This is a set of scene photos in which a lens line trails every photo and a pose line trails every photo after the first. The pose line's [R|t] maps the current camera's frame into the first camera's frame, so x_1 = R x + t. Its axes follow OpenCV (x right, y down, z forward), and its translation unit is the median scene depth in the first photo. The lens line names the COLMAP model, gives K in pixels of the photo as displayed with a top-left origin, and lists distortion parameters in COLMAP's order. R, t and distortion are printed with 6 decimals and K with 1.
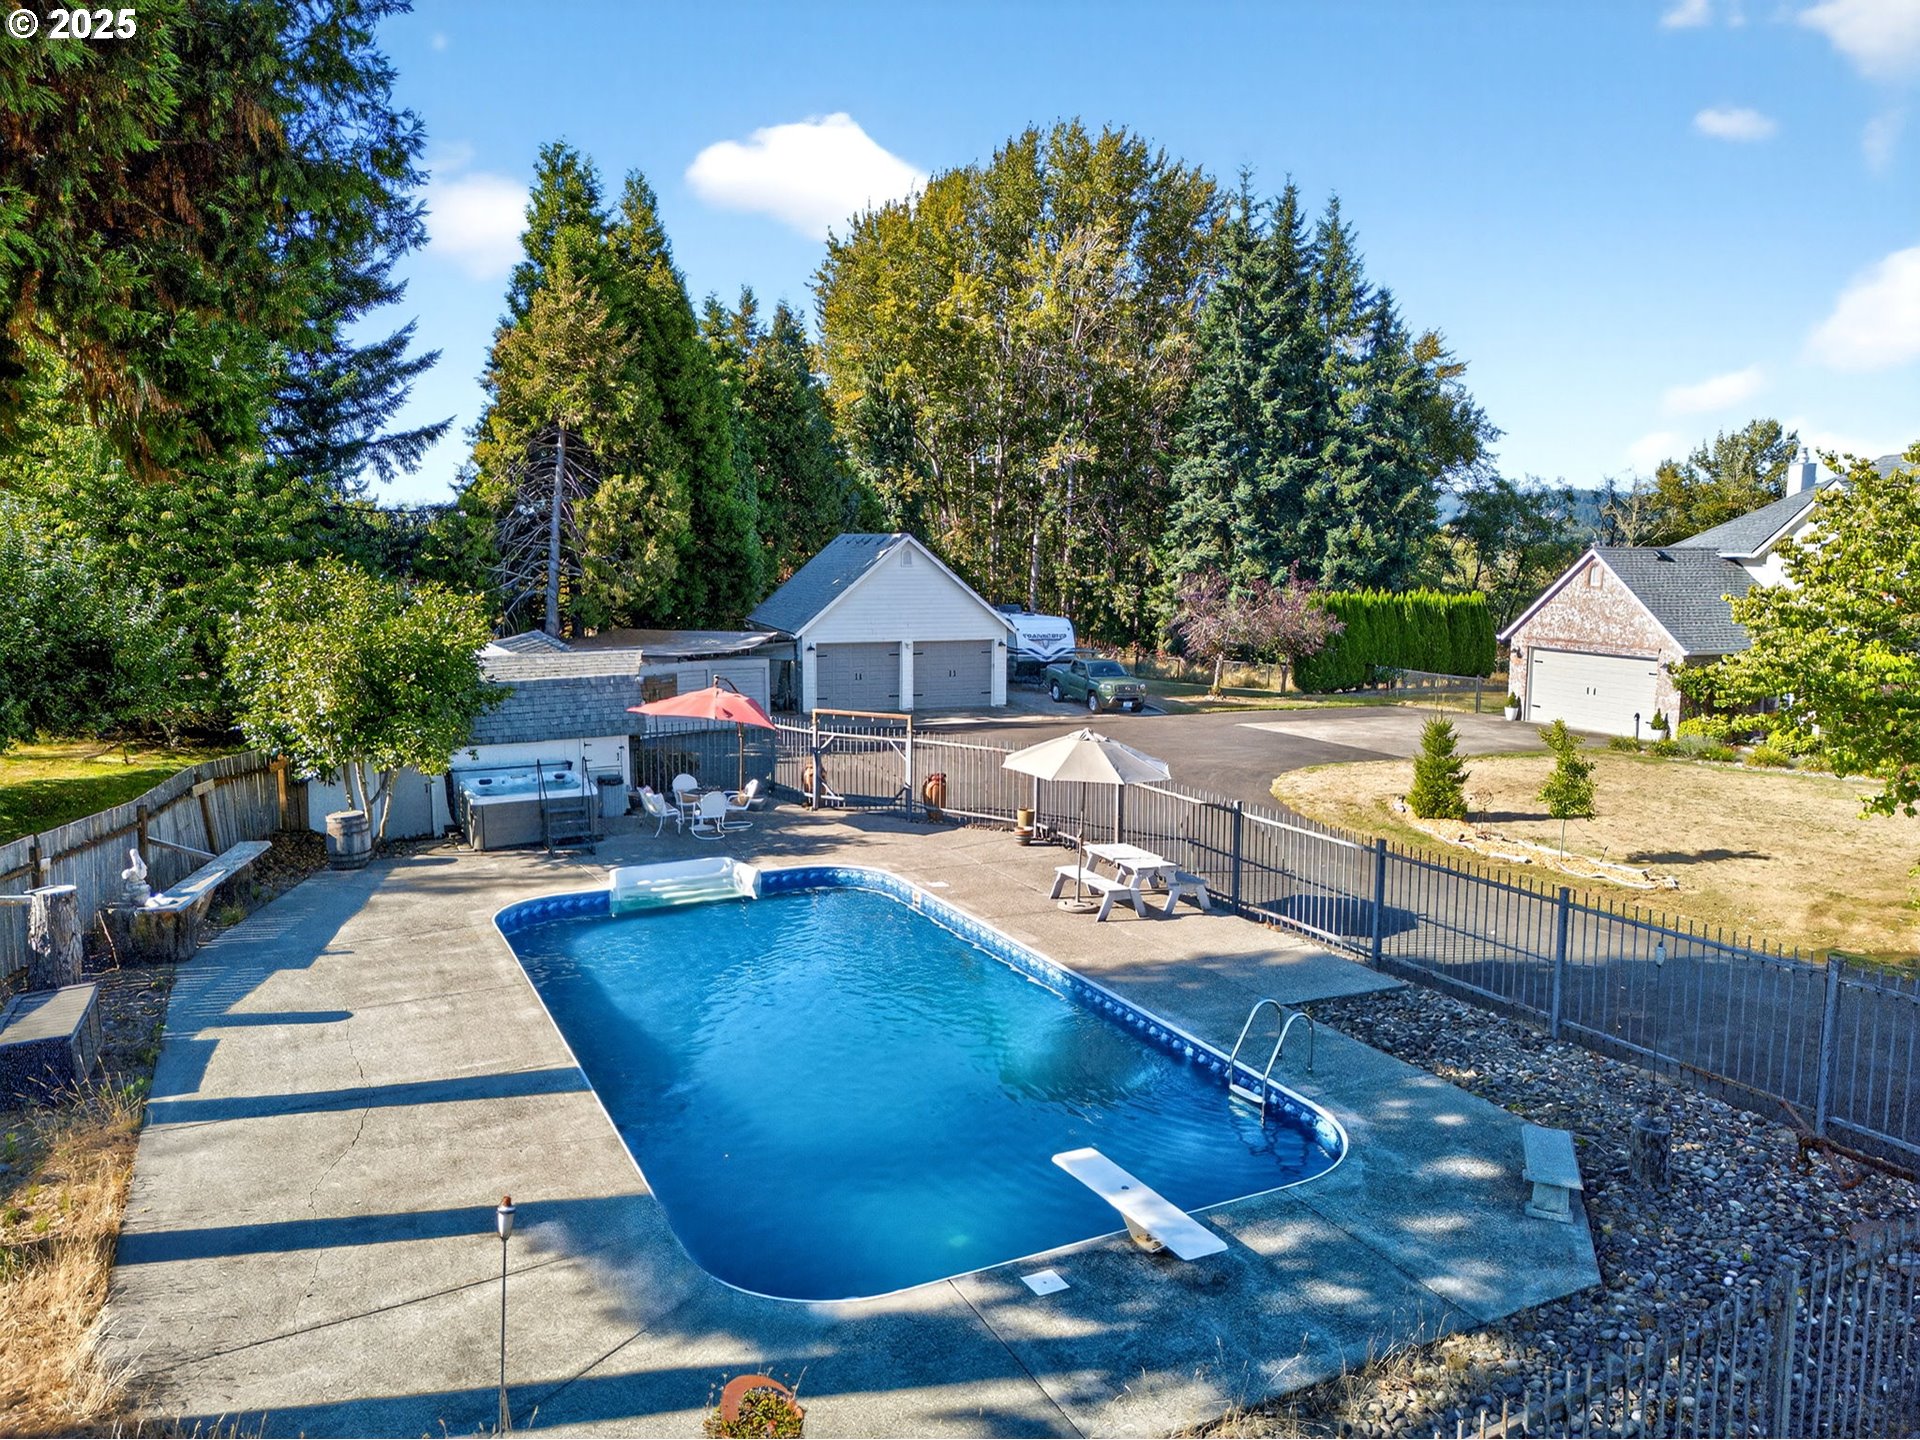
lens RADIAL K [[1357.5, 0, 925.4], [0, 1357.5, 723.1], [0, 0, 1]] dist [0.004624, -0.001277]
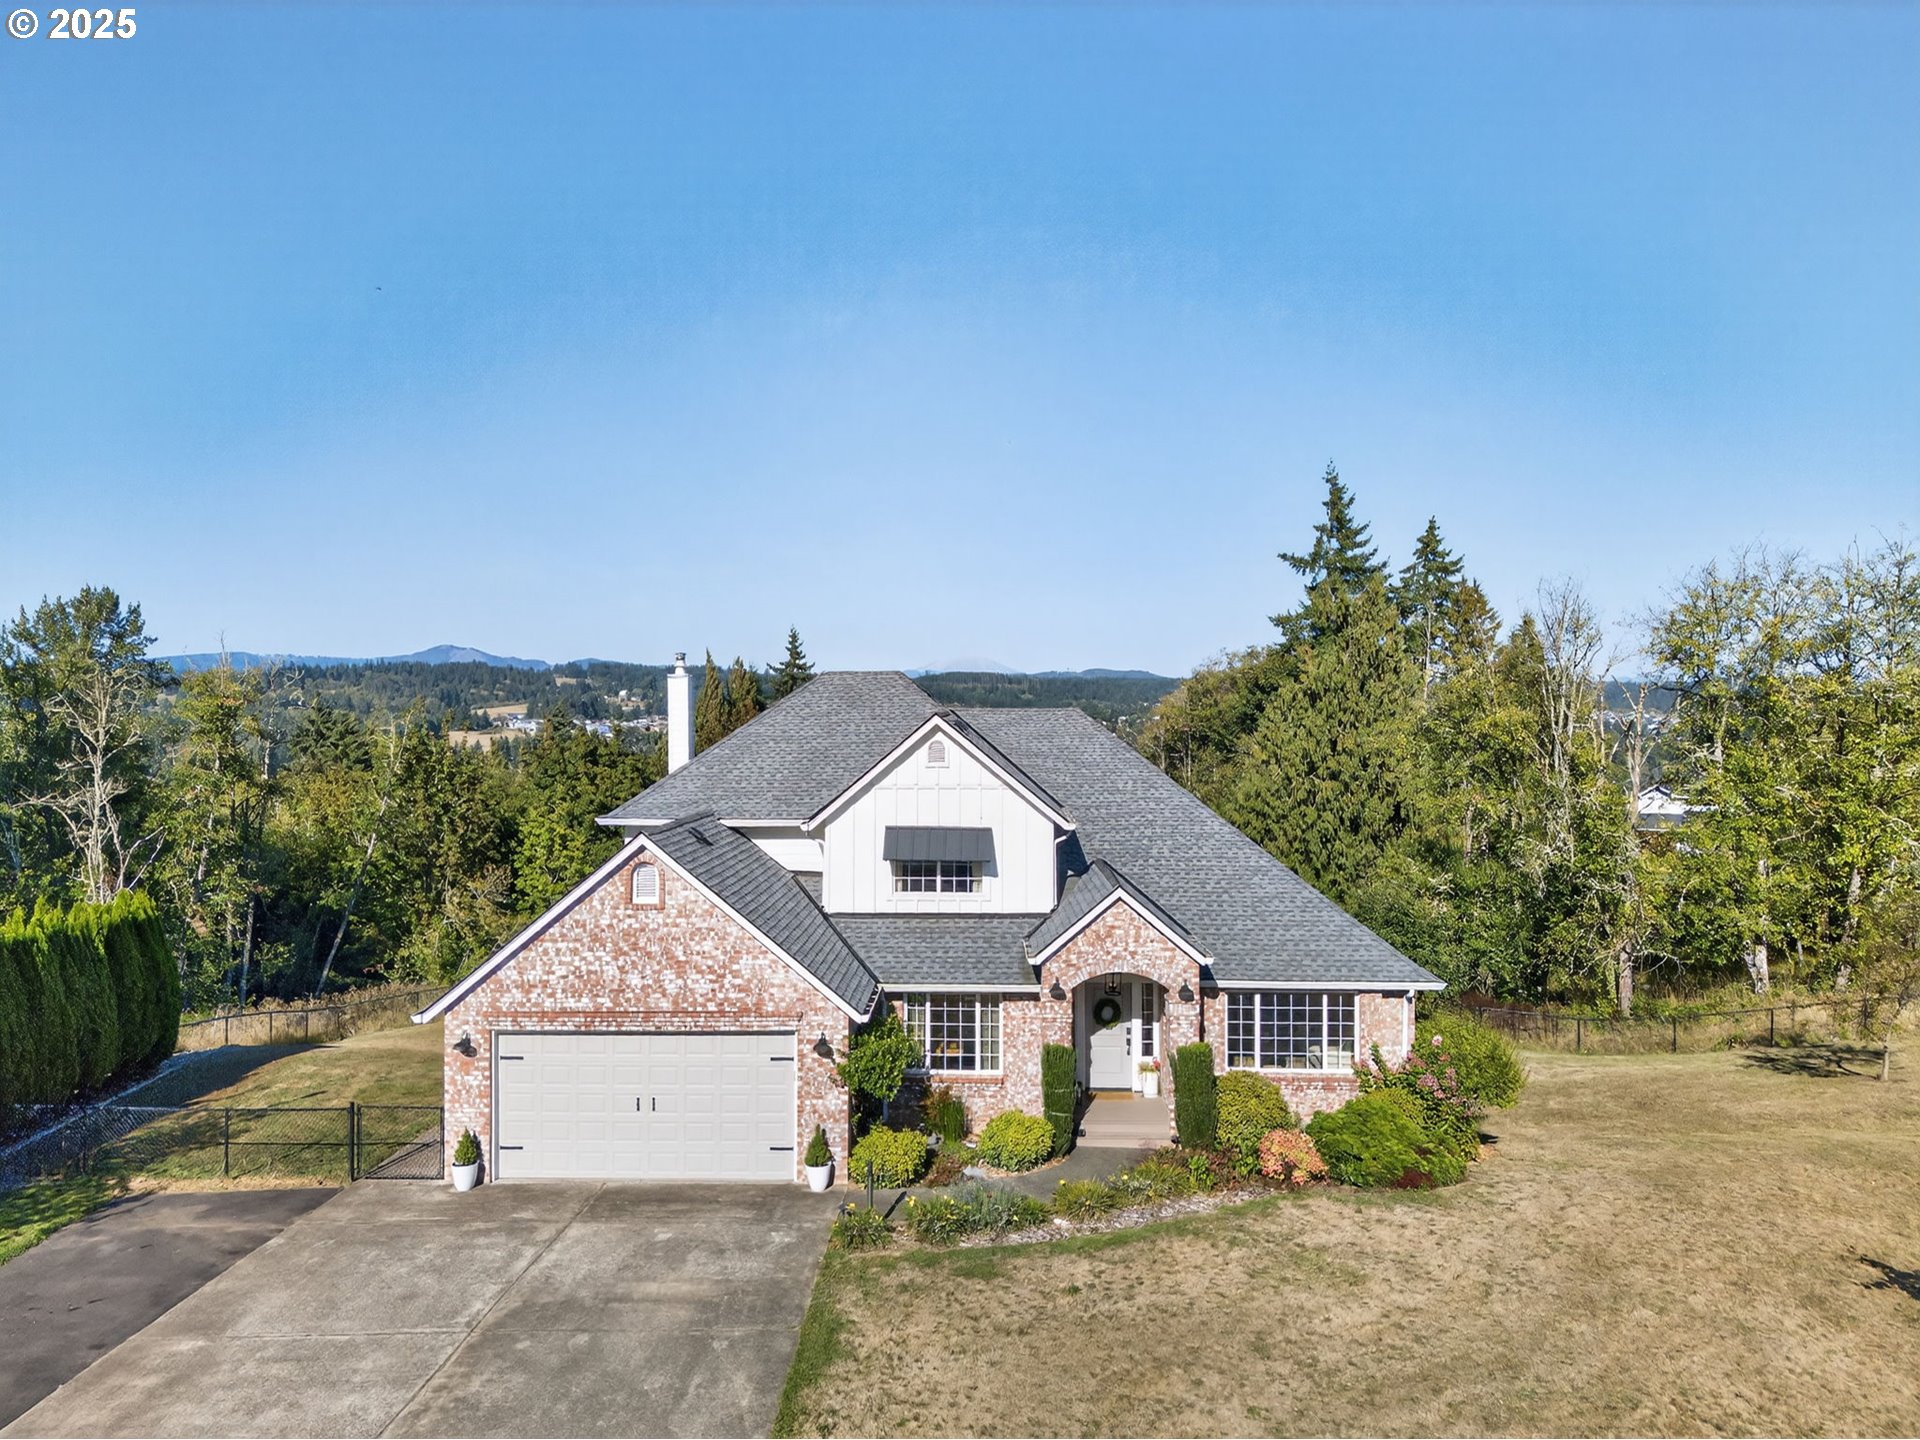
lens RADIAL K [[1387.2, 0, 960.0], [0, 1387.2, 720.0], [0, 0, 1]] dist [0.086514, -0.079160]
pose [[0.378771, -0.007630, 0.925459, 0.018308], [0.125402, 0.991167, -0.043153, -0.065127], [-0.916955, 0.132400, 0.376382, 0.329126]]
